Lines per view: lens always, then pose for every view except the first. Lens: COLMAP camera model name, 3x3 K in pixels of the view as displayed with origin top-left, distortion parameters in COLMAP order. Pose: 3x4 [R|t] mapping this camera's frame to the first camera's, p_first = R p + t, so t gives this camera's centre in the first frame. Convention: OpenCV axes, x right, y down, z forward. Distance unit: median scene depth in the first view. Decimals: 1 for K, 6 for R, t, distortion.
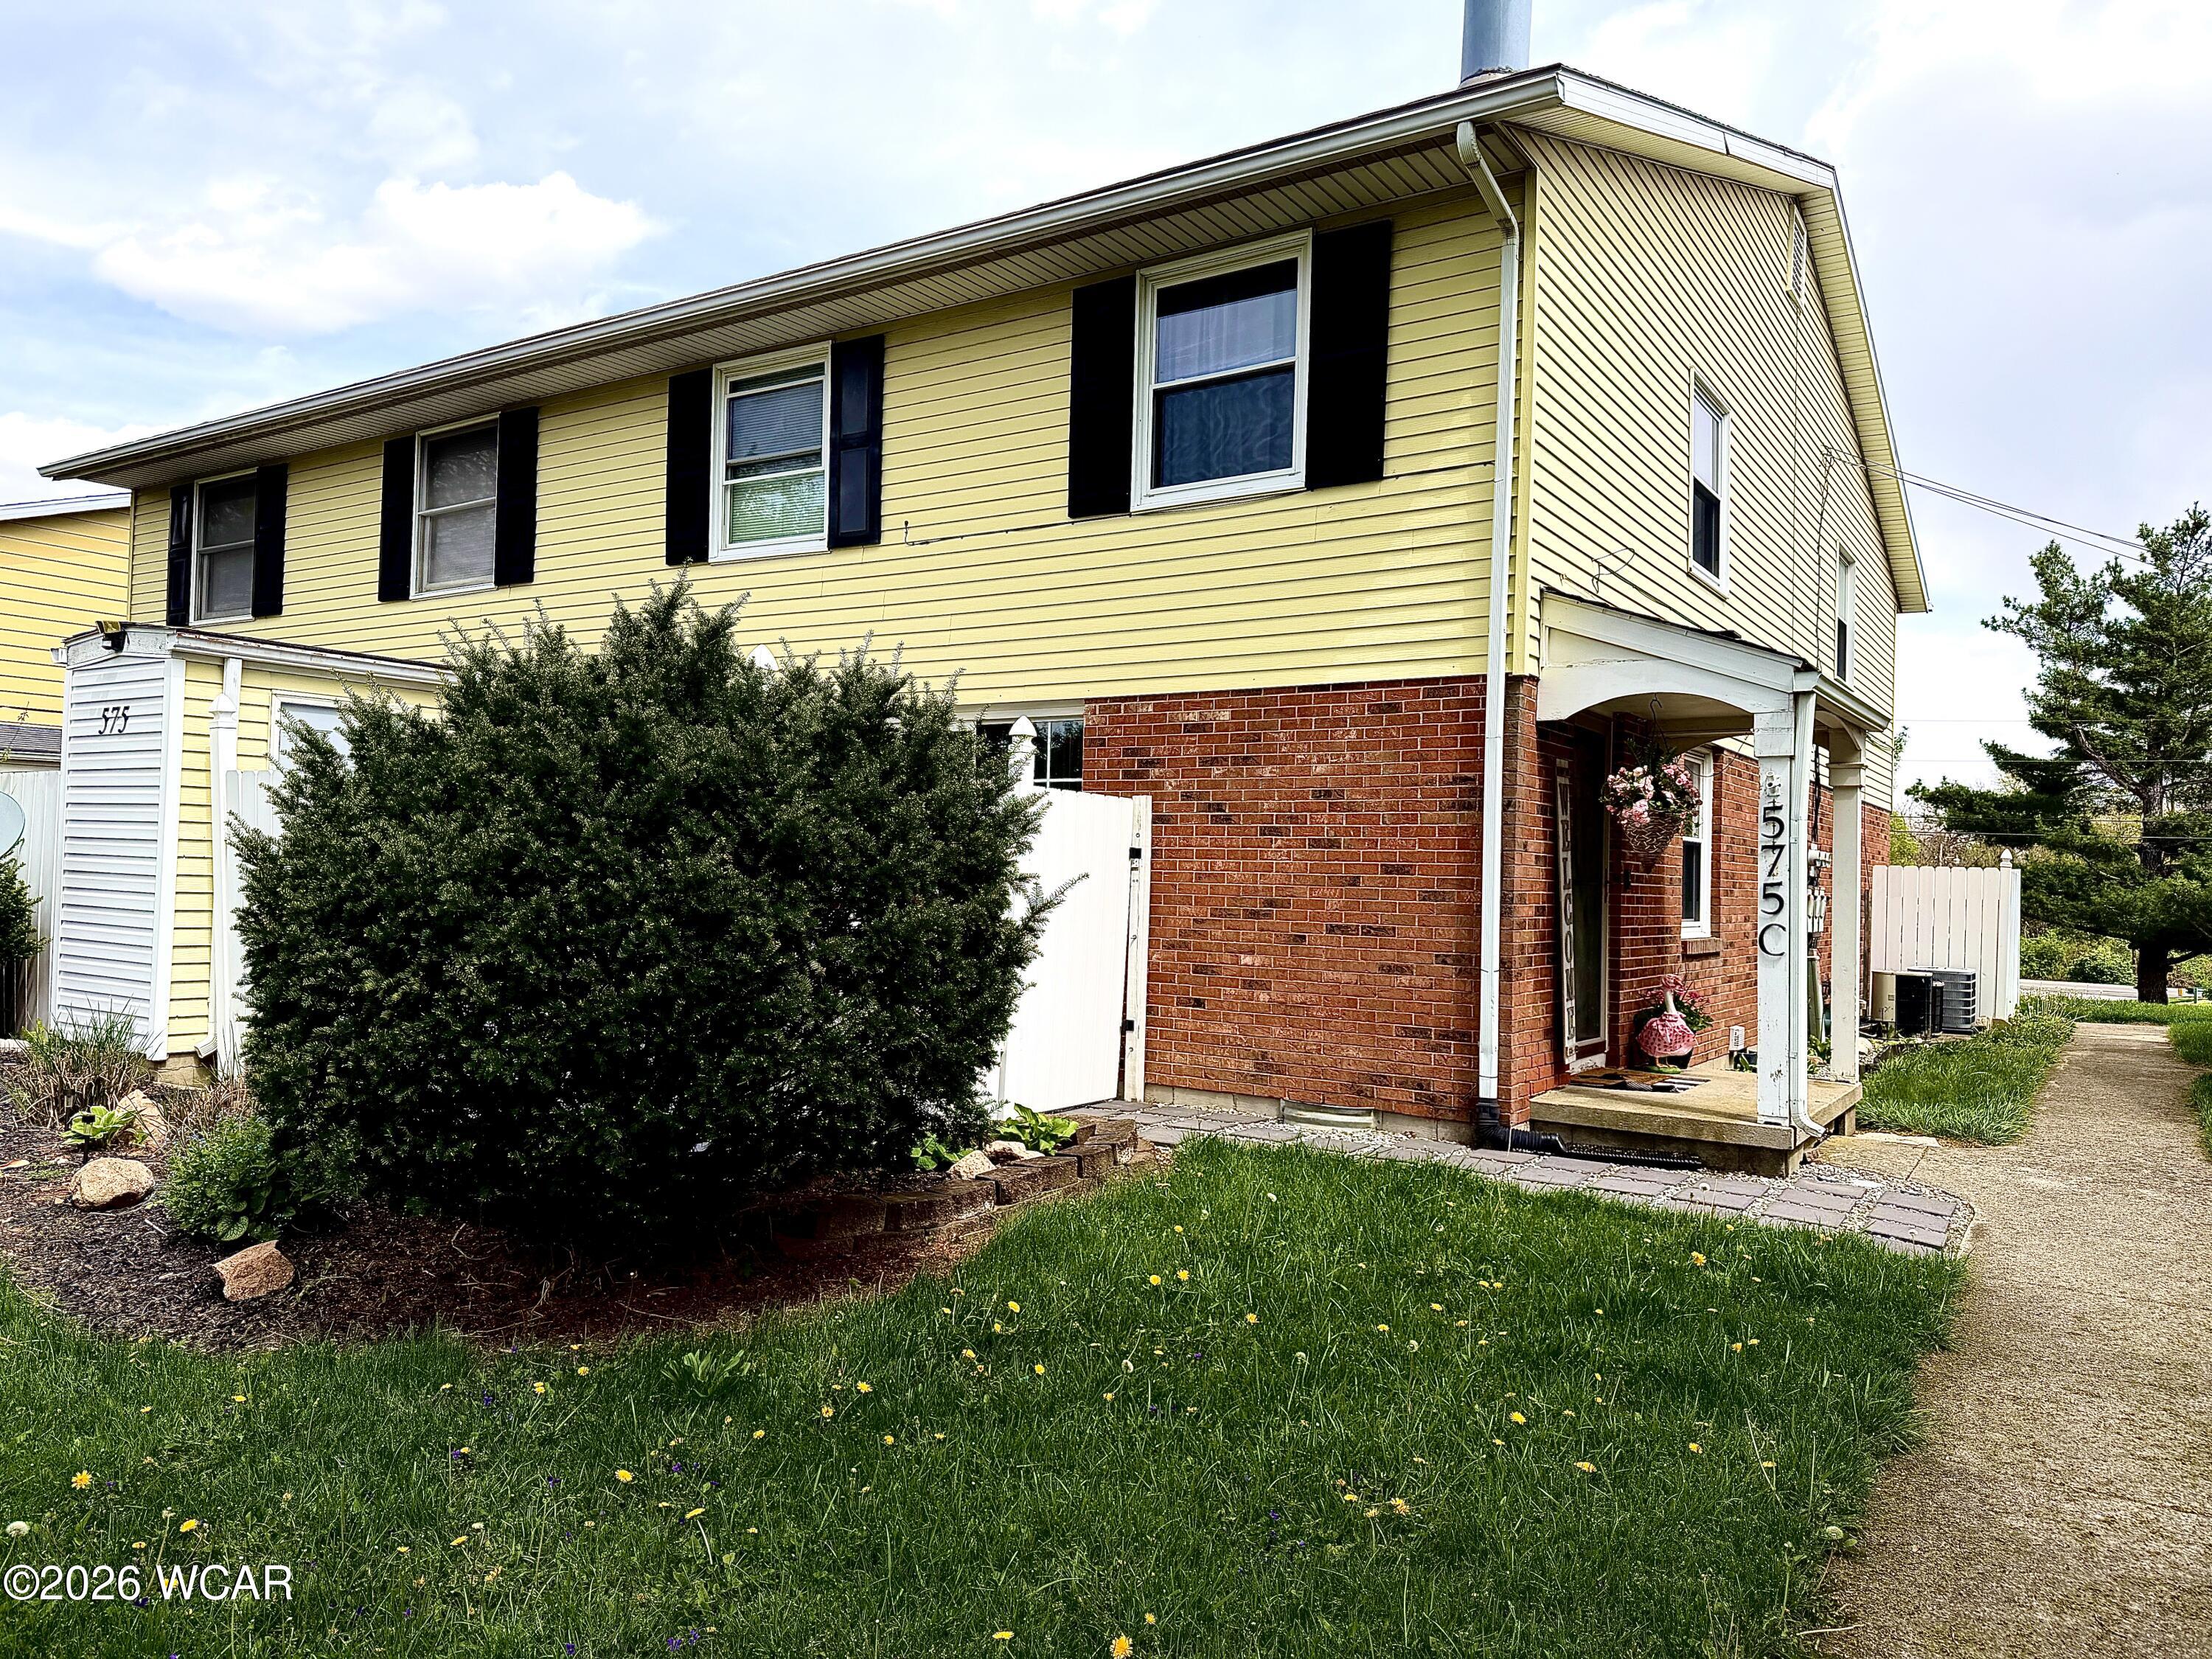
lens RADIAL K [[1543.6, 0, 1106.0], [0, 1543.6, 829.5], [0, 0, 1]] dist [0.178292, -0.404468]
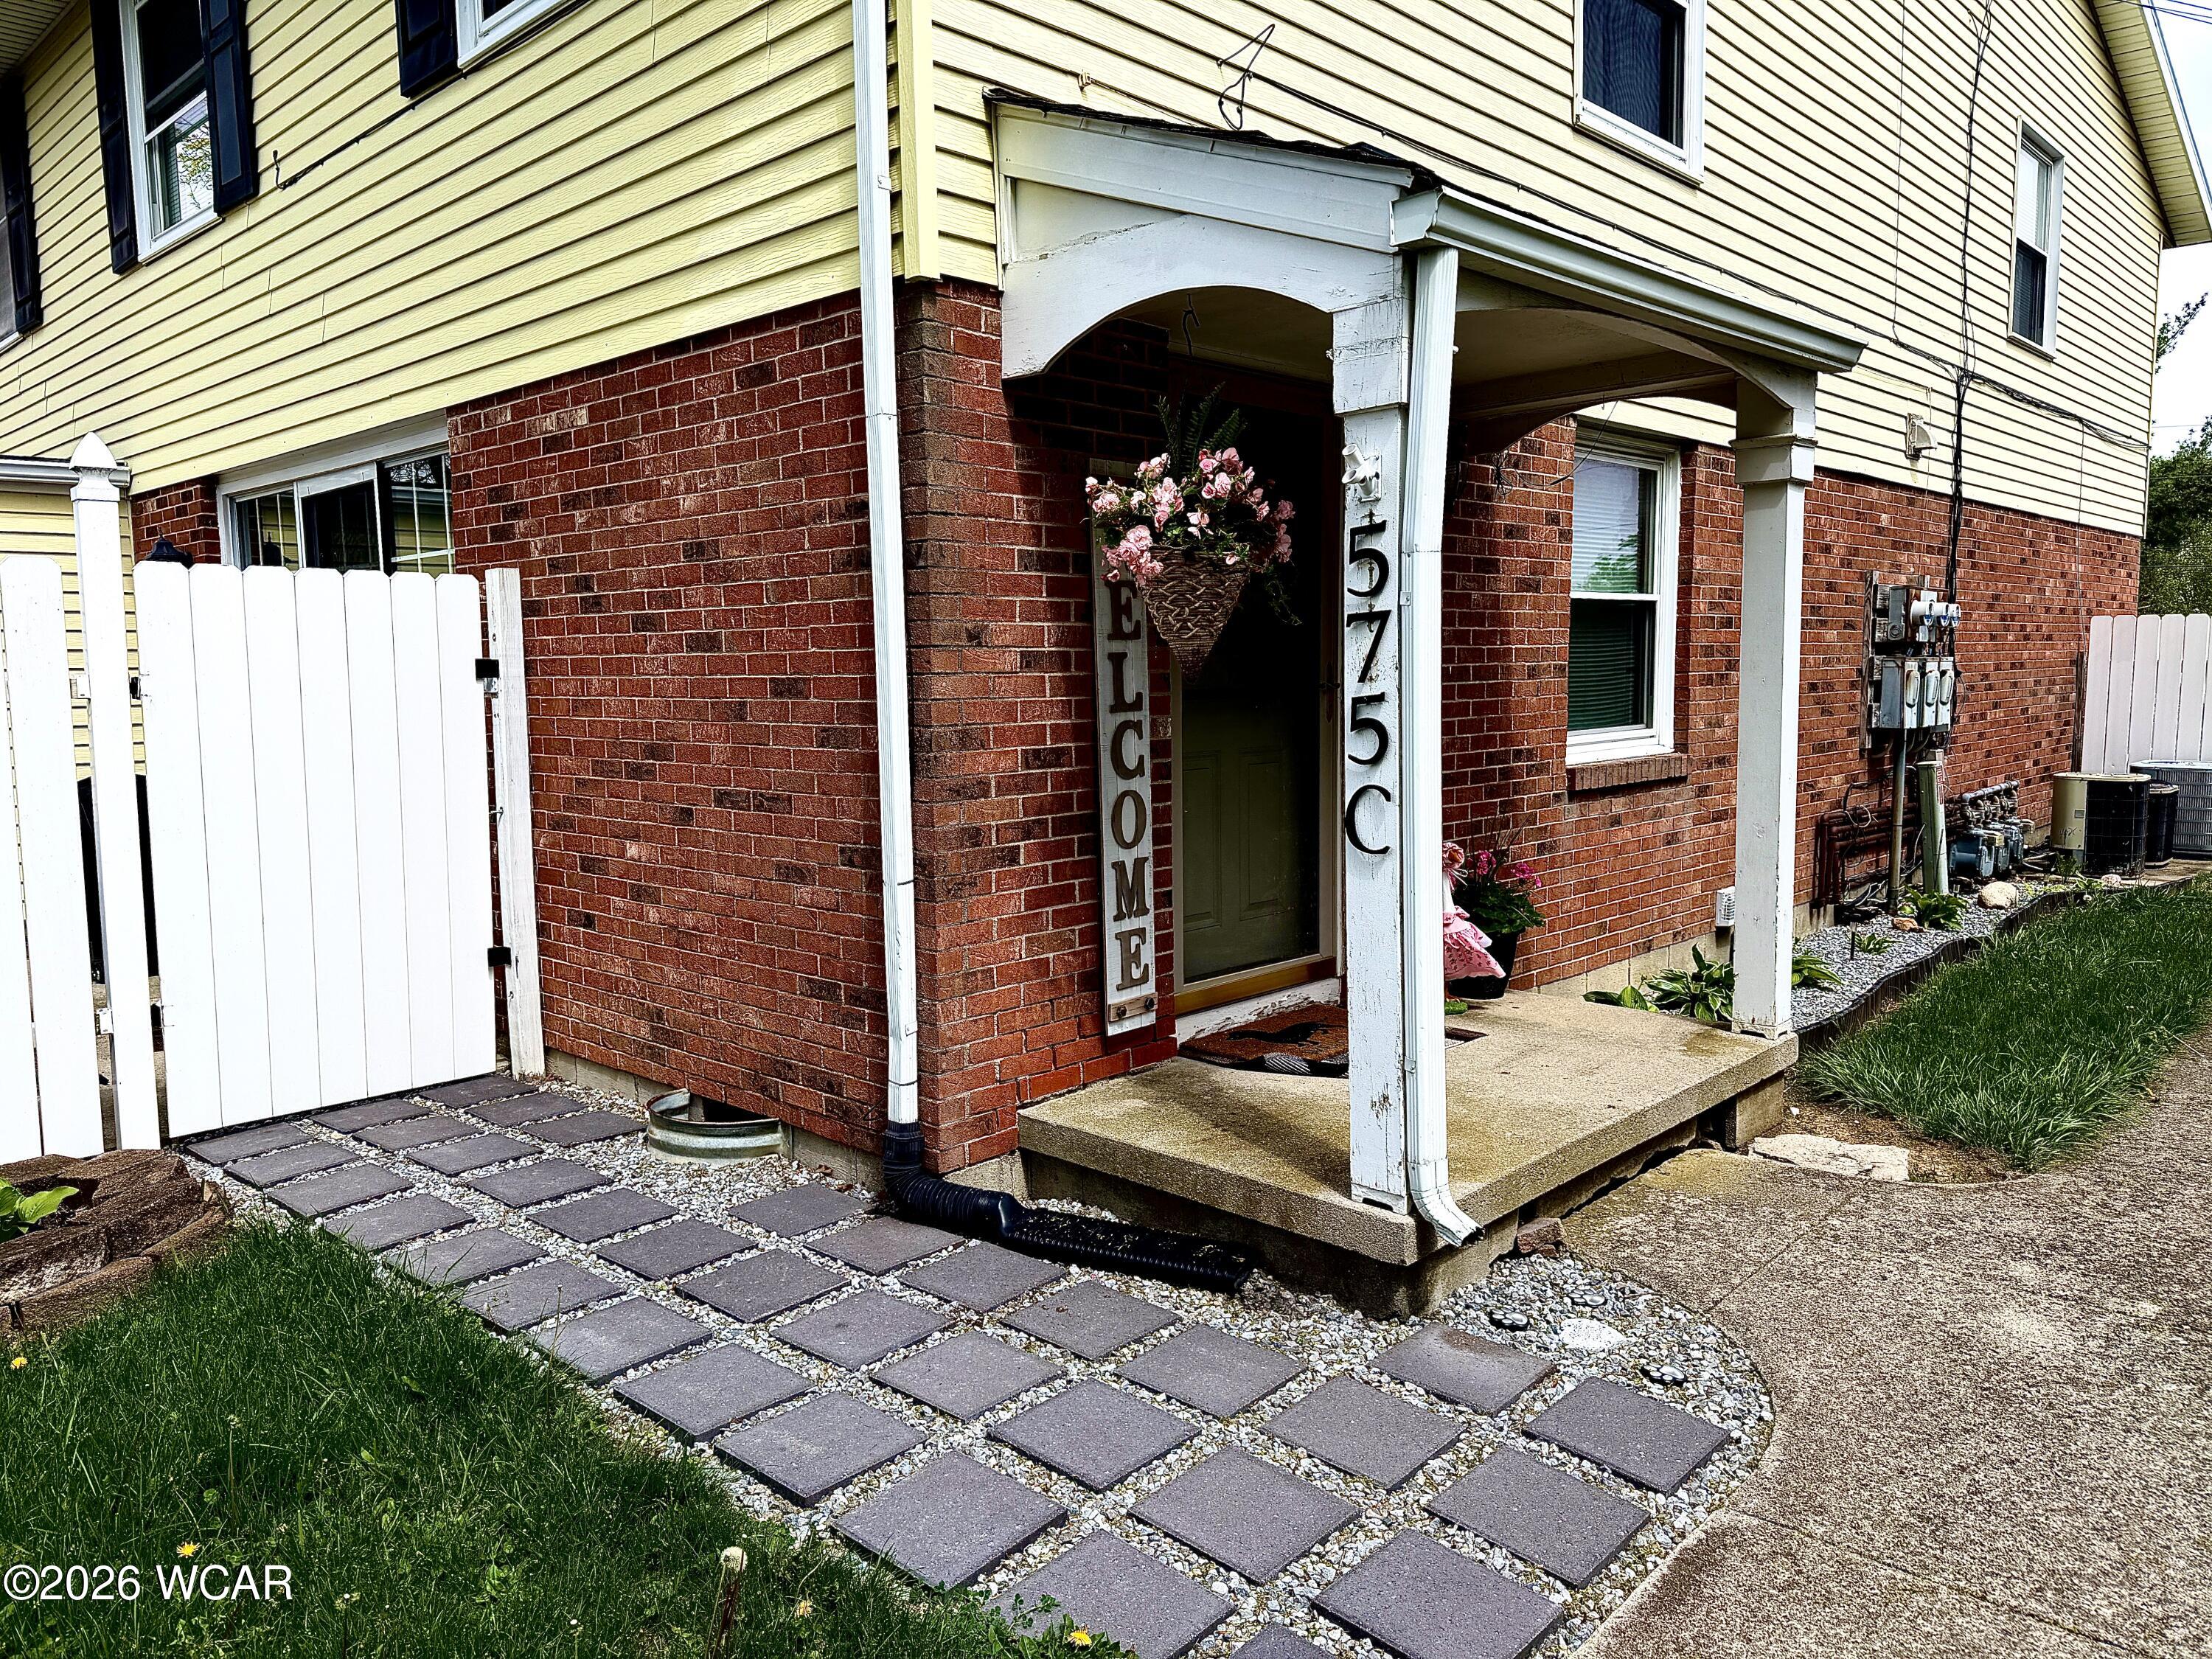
lens RADIAL K [[1570.8, 0, 1106.0], [0, 1570.8, 829.5], [0, 0, 1]] dist [0.065824, -0.061979]
pose [[0.984828, -0.022020, -0.172129, 0.376932], [0.045122, 0.990291, 0.131481, 0.007766], [0.167563, -0.137253, 0.976260, 0.474039]]
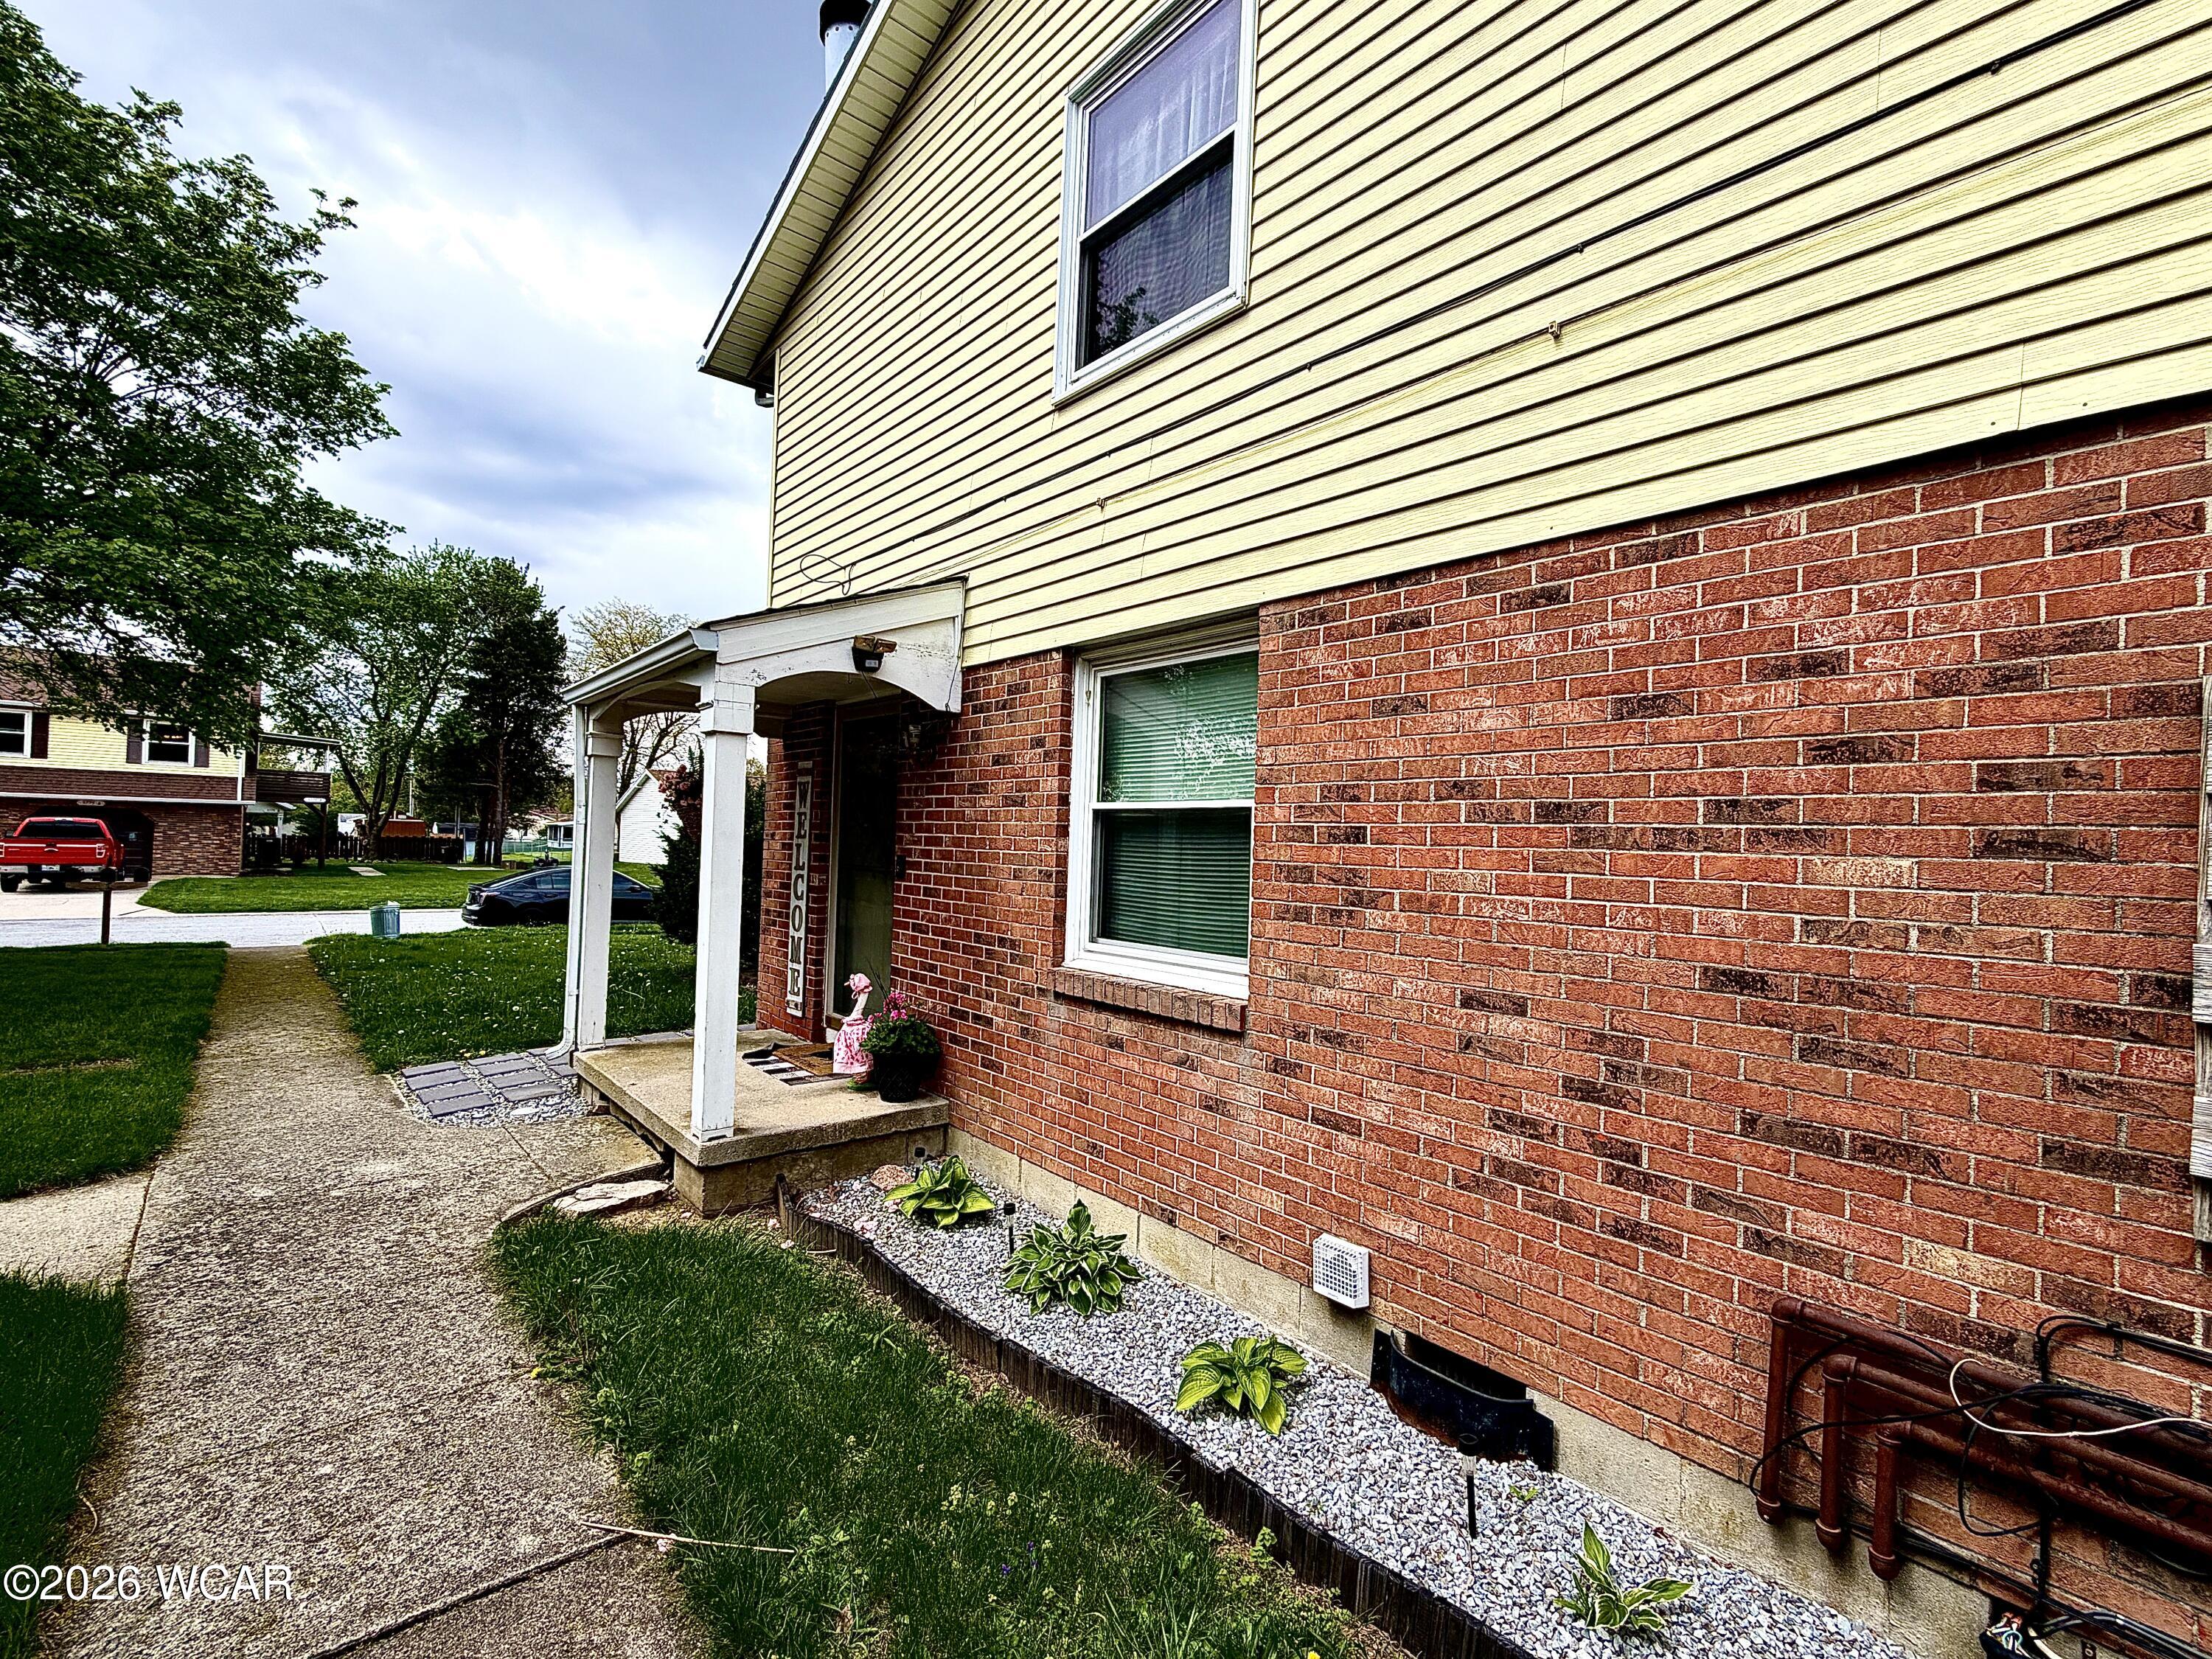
lens RADIAL K [[996.9, 0, 1106.0], [0, 996.9, 829.5], [0, 0, 1]] dist [-0.000939, -0.000042]
pose [[-0.283146, -0.048684, -0.957840, 0.961852], [-0.007414, 0.998792, -0.048574, 0.042932], [0.959048, -0.006653, -0.283165, 1.447036]]
